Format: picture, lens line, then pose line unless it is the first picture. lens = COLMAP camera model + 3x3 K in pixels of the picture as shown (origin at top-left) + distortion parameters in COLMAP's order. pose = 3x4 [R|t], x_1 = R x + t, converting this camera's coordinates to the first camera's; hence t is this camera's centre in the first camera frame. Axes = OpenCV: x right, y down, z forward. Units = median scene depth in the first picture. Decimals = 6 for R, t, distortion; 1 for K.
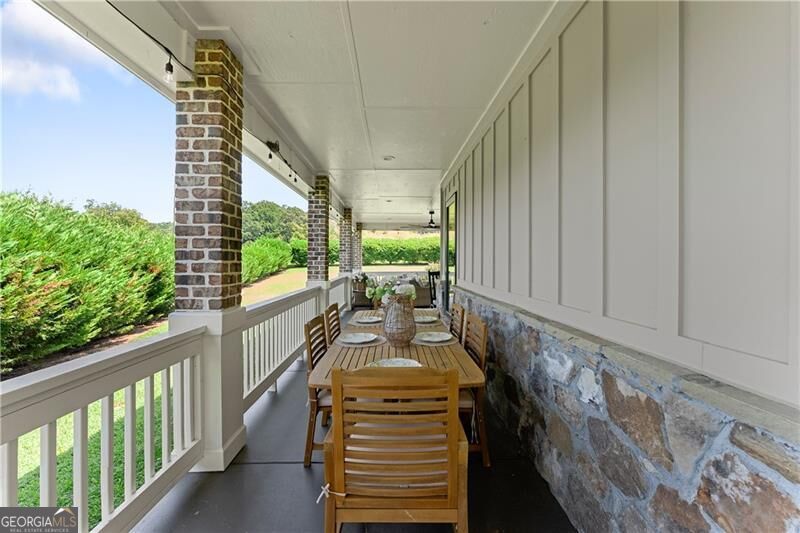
lens RADIAL K [[327.3, 0, 400.5], [0, 327.3, 264.9], [0, 0, 1]] dist [-0.005900, -0.000159]
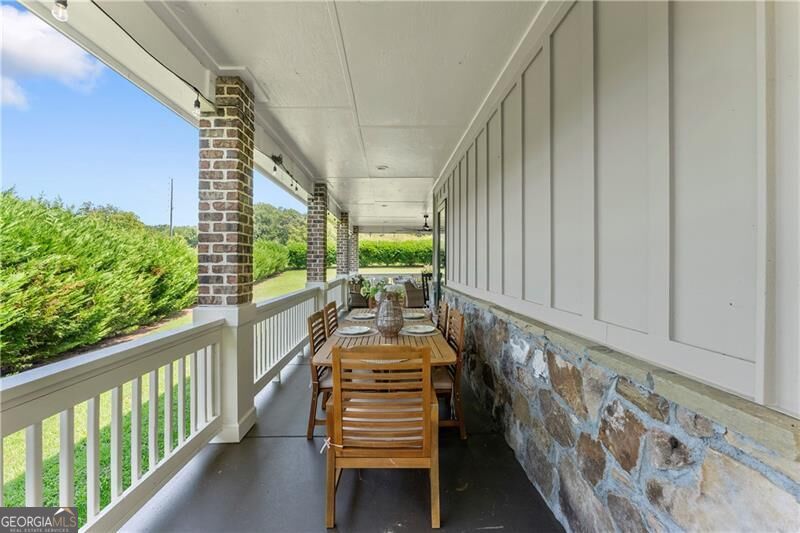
lens RADIAL K [[327.3, 0, 397.1], [0, 327.3, 263.6], [0, 0, 1]] dist [-0.005900, -0.000159]
pose [[0.999999, -0.001426, -0.000833, 0.027680], [0.001417, 0.999940, -0.010823, 0.002119], [0.000848, 0.010821, 0.999941, -0.172866]]
